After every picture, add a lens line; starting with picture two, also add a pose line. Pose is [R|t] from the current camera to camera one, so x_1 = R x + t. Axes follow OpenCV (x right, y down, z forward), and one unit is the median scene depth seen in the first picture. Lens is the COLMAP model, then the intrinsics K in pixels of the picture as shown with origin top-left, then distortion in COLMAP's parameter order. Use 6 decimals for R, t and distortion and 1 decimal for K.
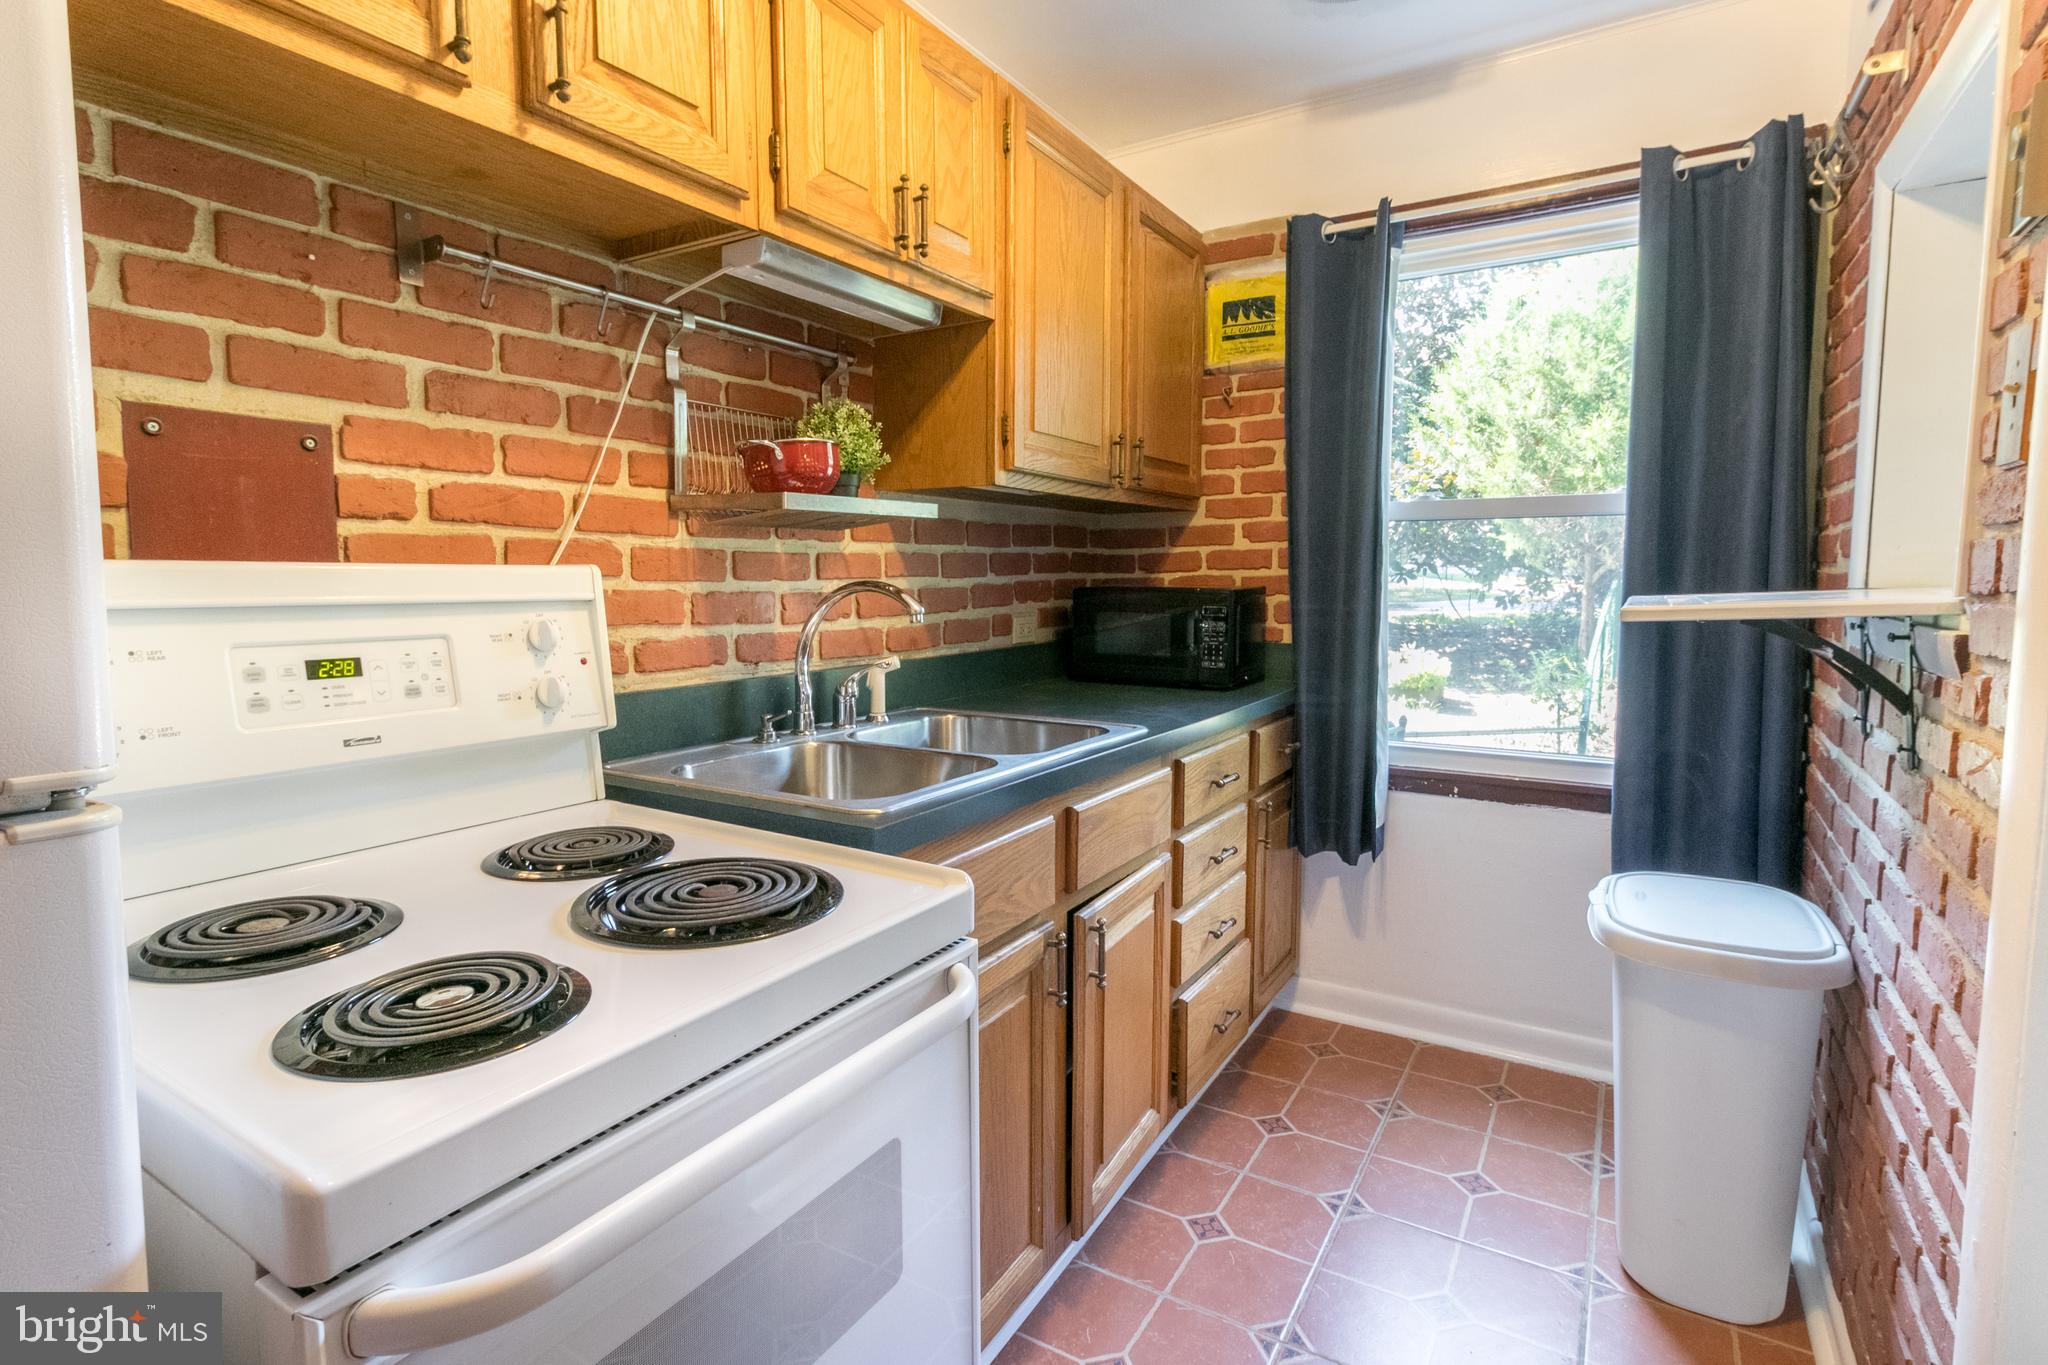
lens RADIAL K [[995.0, 0, 1006.3], [0, 995.0, 674.2], [0, 0, 1]] dist [0.000989, -0.000087]
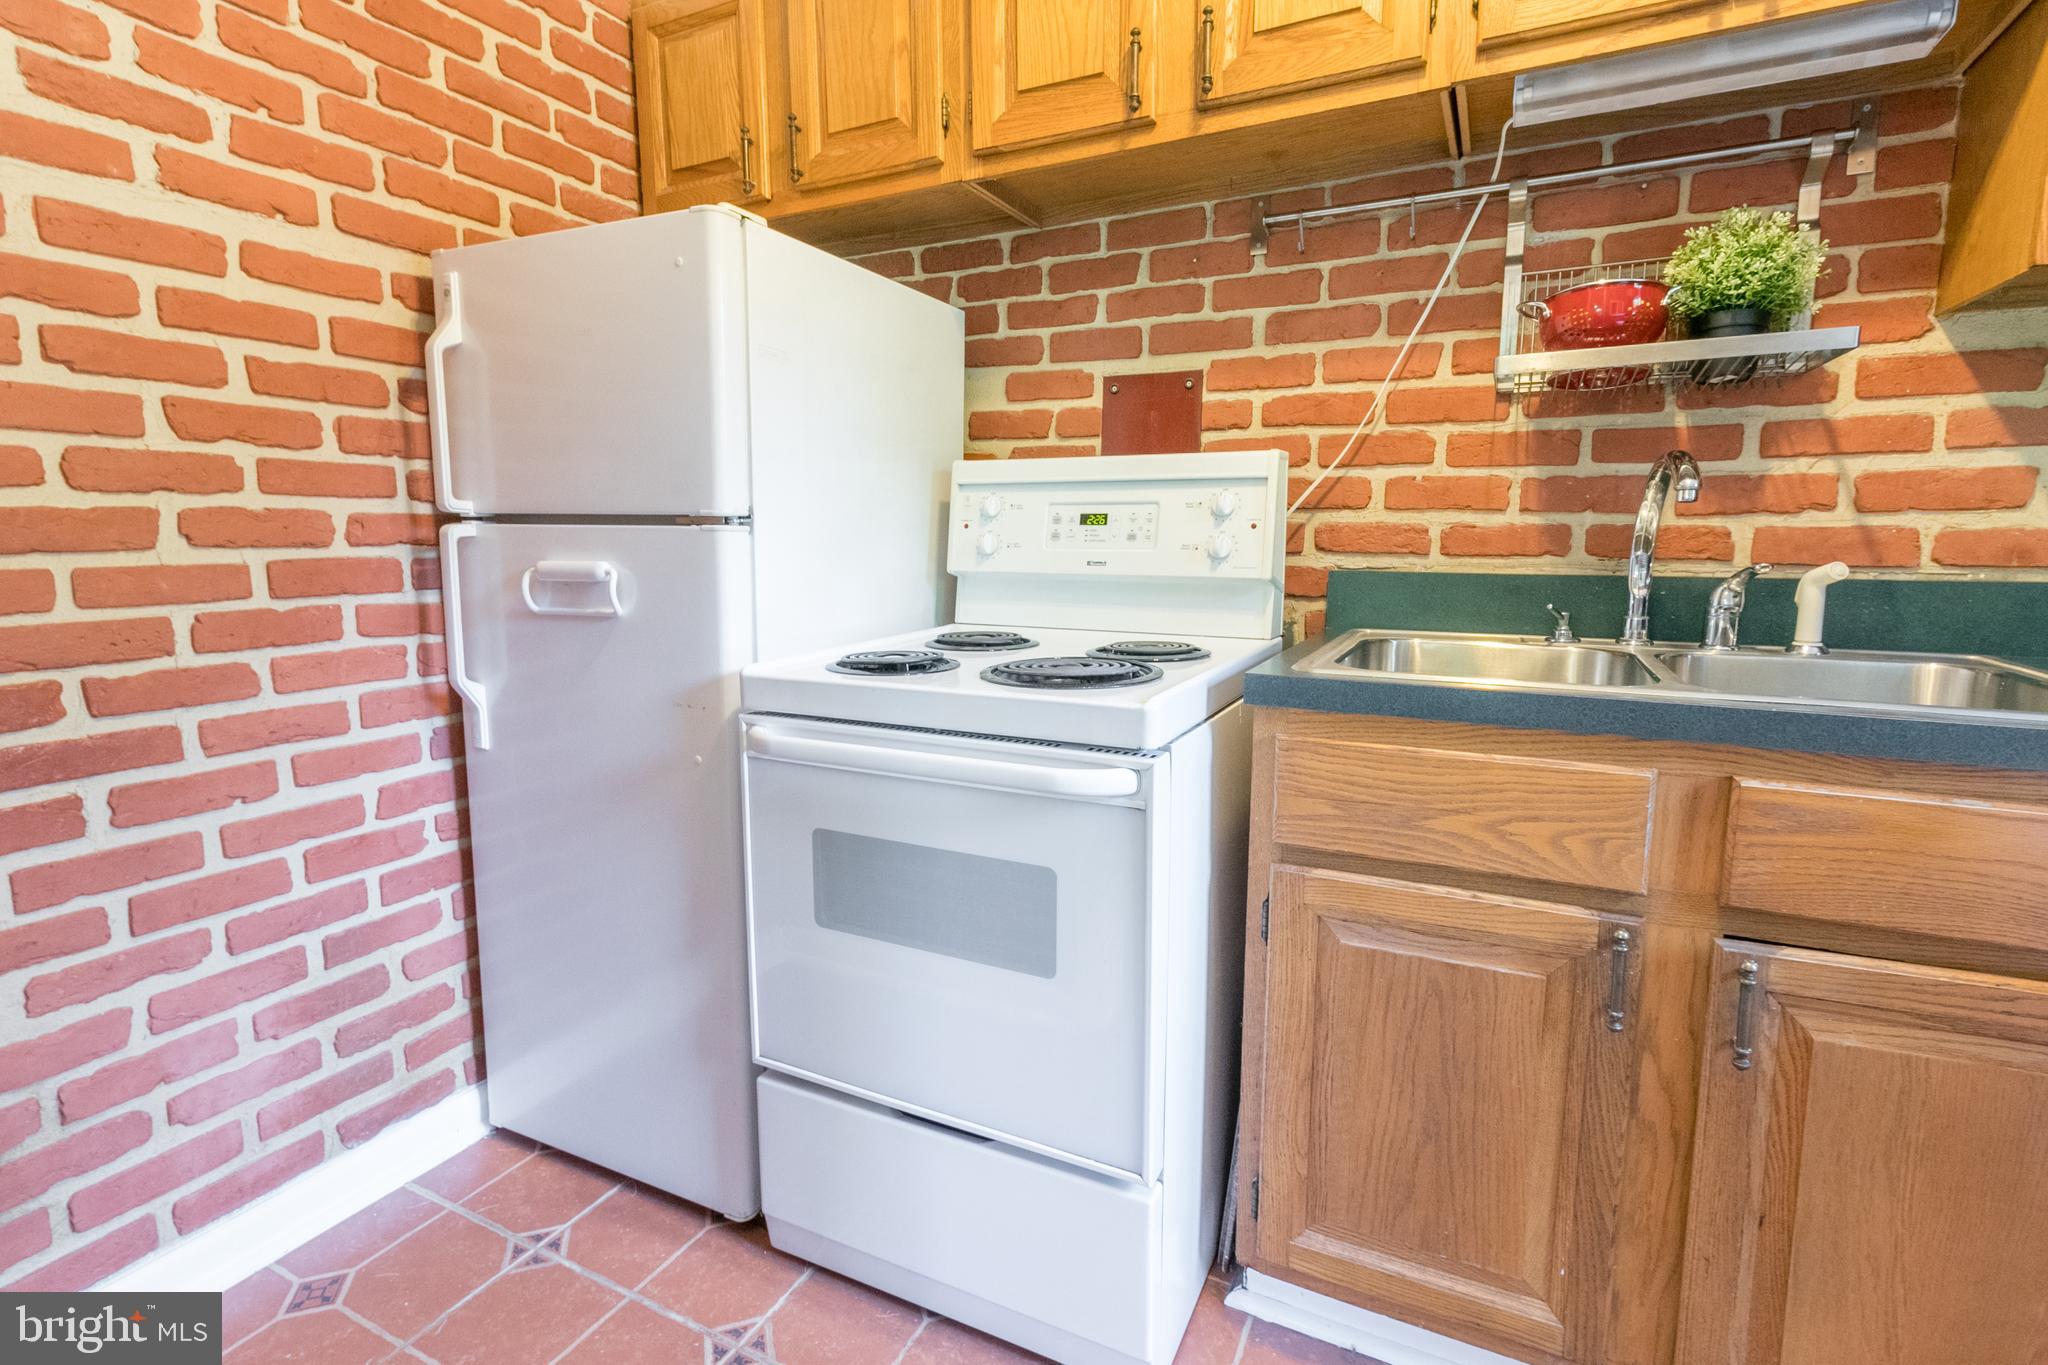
lens RADIAL K [[943.9, 0, 1018.4], [0, 943.9, 685.7], [0, 0, 1]] dist [0.000742, 0.000015]
pose [[0.092556, 0.166641, -0.981664, 0.732675], [-0.095406, 0.982844, 0.157846, 0.024097], [0.991126, 0.079047, 0.106867, 0.545870]]
